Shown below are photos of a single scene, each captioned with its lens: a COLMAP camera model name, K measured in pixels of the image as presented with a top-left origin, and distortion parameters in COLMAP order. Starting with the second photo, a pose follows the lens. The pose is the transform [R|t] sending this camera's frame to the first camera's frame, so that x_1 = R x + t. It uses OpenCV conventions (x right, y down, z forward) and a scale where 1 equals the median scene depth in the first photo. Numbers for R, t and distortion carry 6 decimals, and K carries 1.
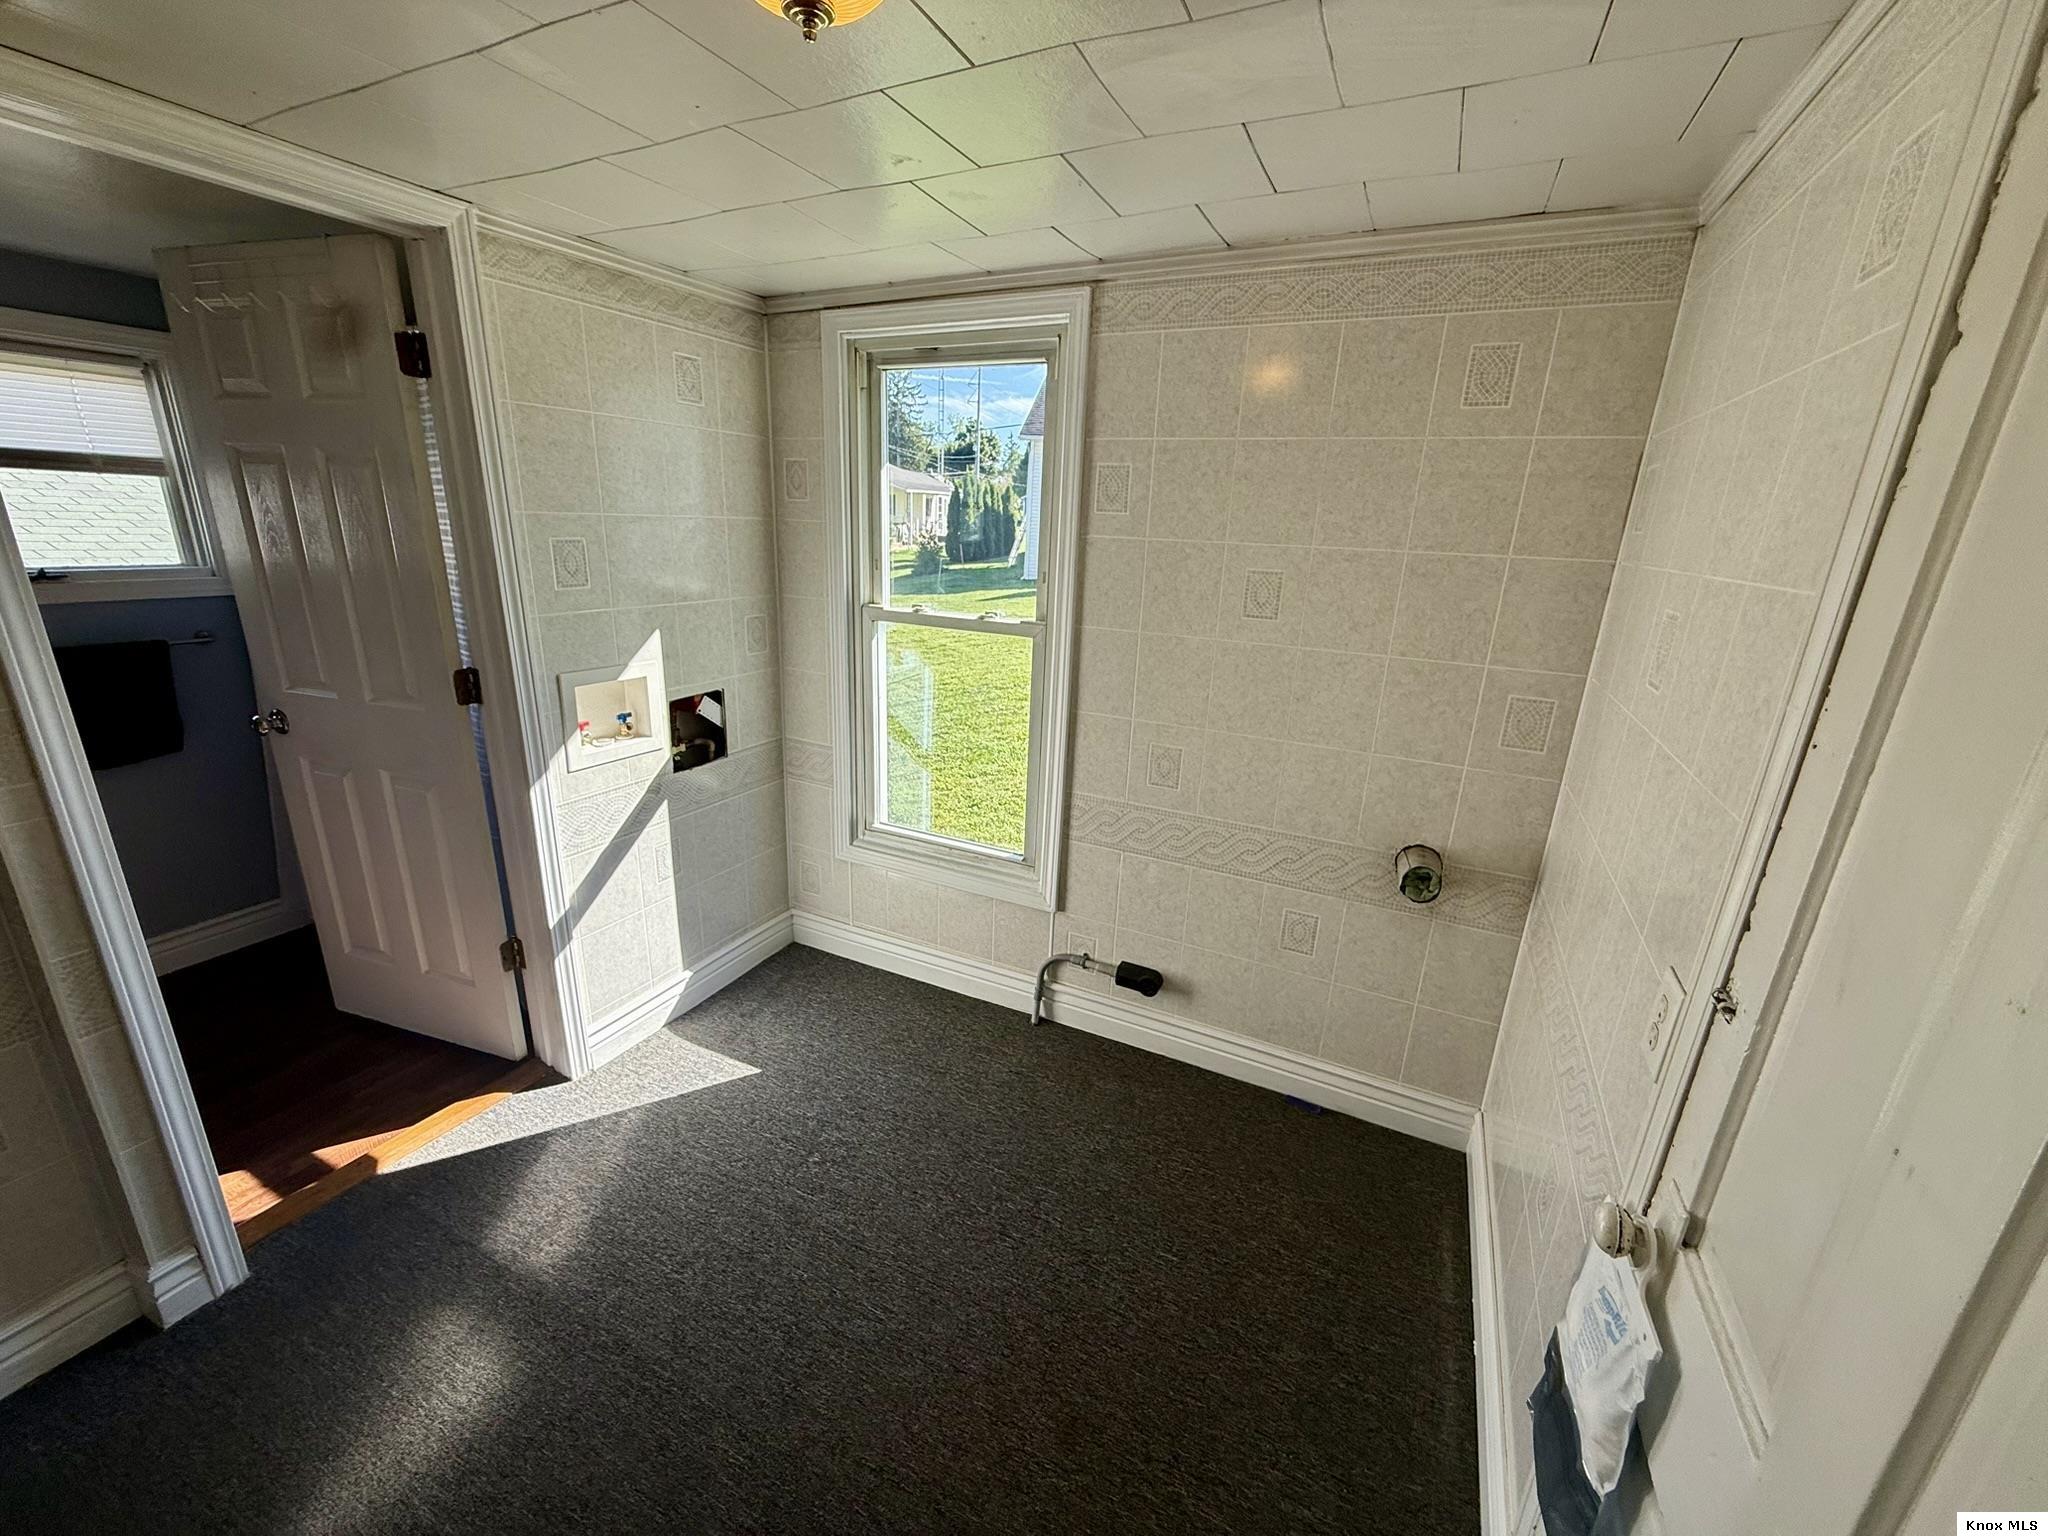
lens RADIAL K [[815.0, 0, 1024.2], [0, 815.0, 768.7], [0, 0, 1]] dist [-0.001110, 0.000084]
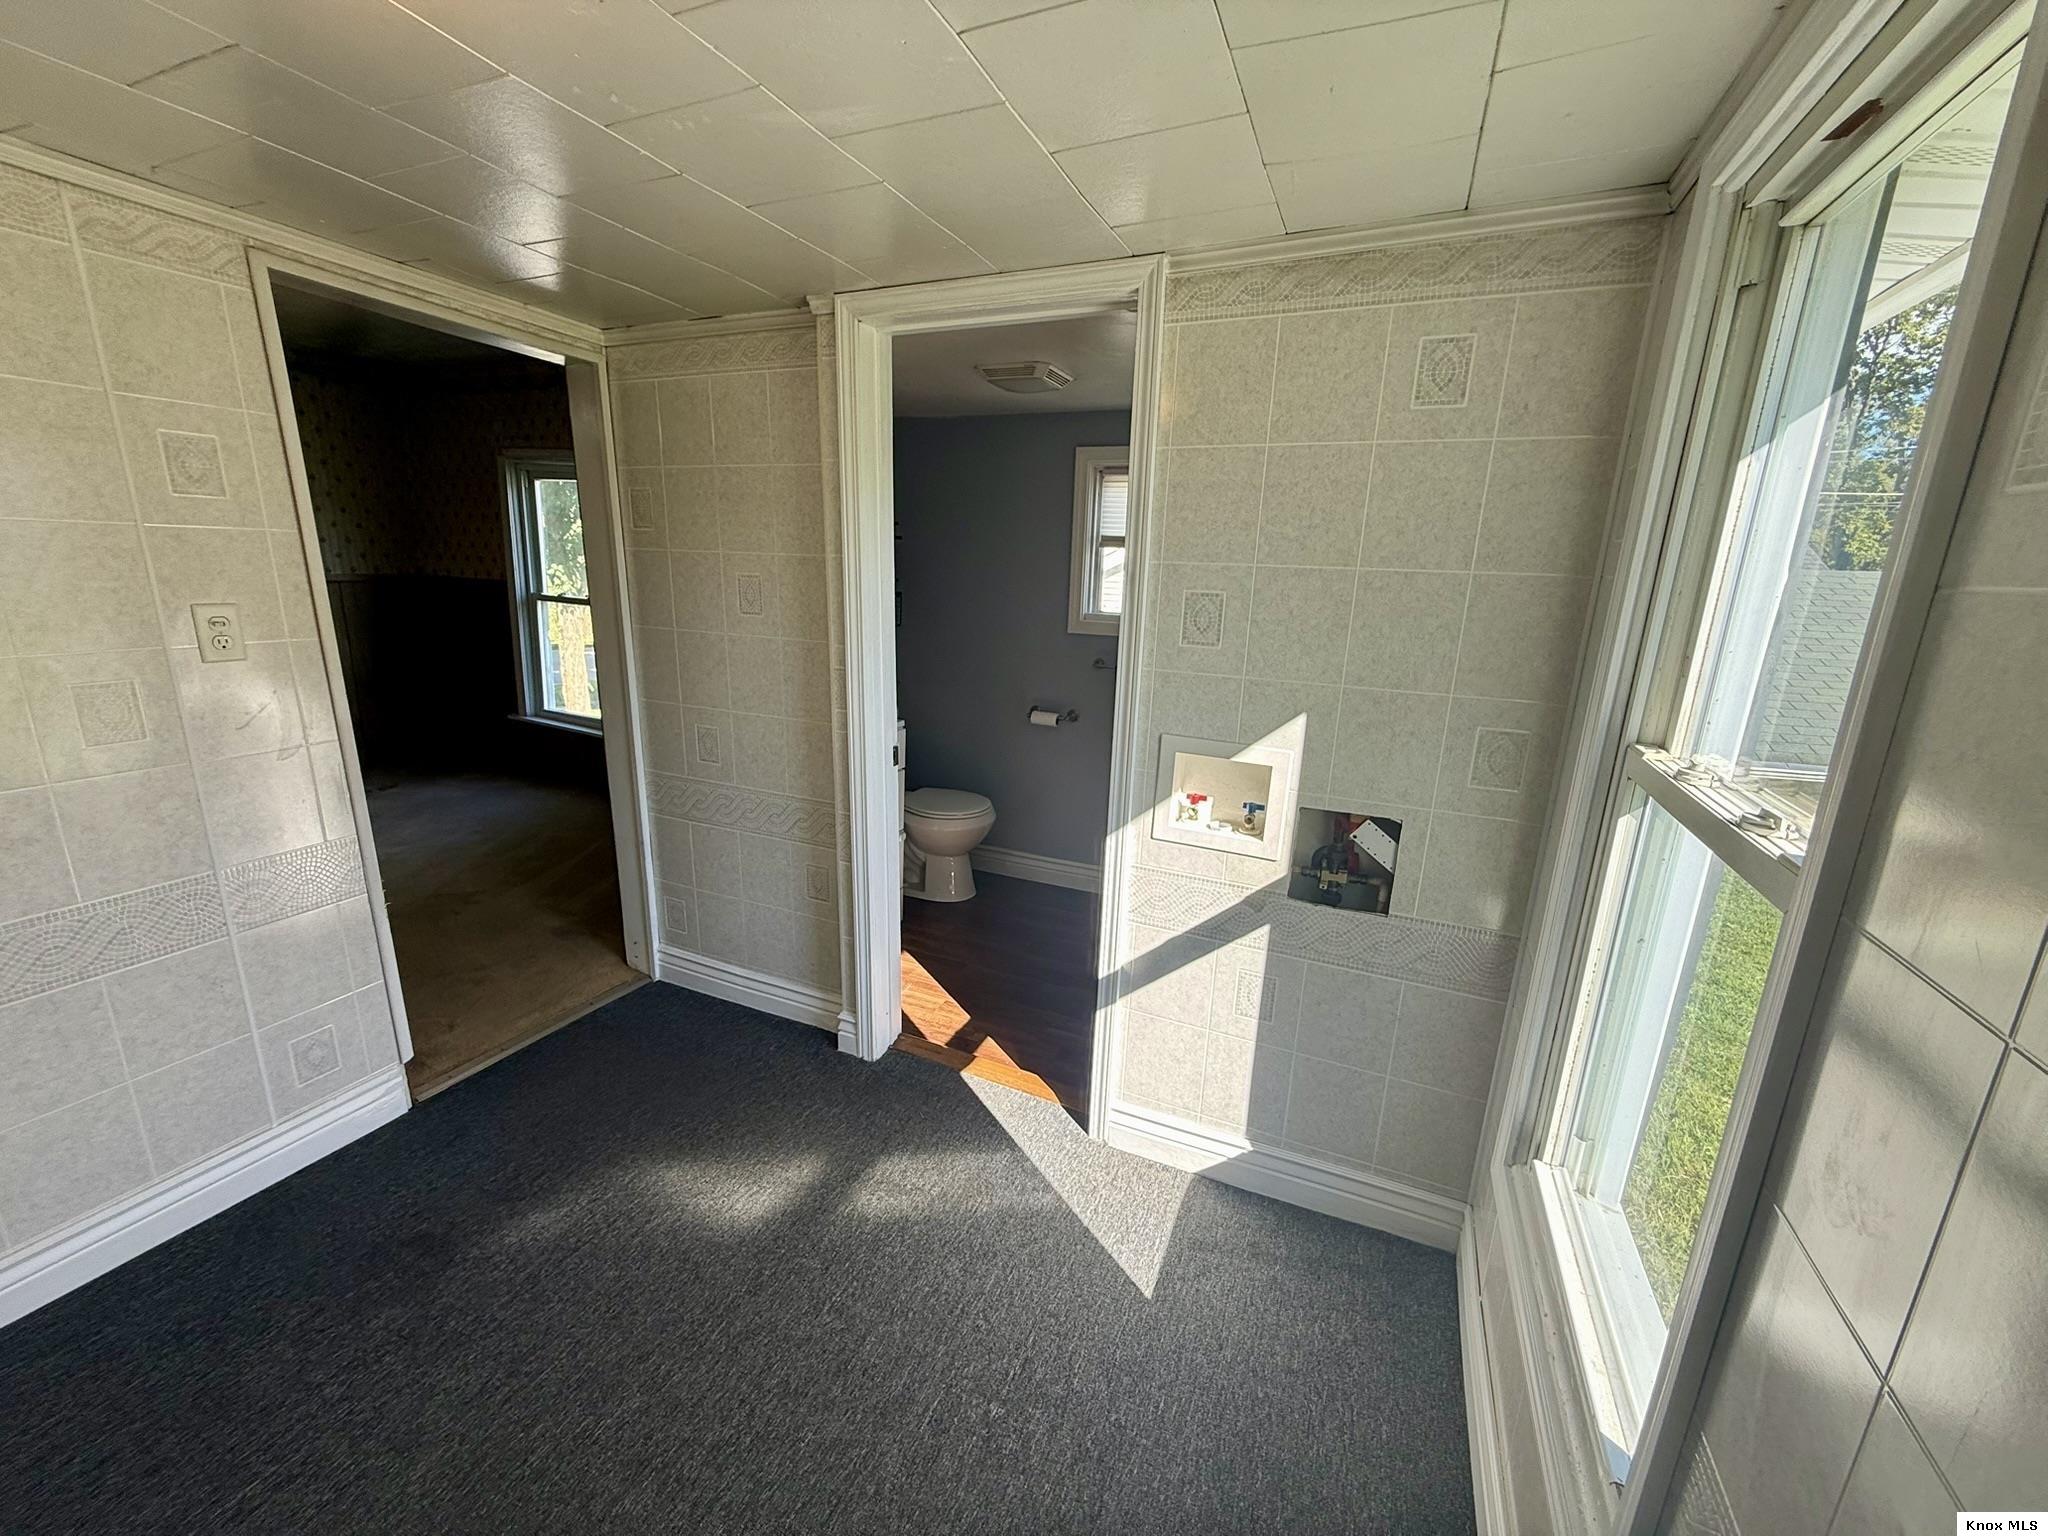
lens RADIAL K [[815.0, 0, 1020.9], [0, 815.0, 768.3], [0, 0, 1]] dist [-0.001110, 0.000084]
pose [[0.033899, 0.210173, -0.977076, 0.307919], [-0.322197, 0.927740, 0.188382, -0.185051], [0.946066, 0.308425, 0.099166, 0.700106]]
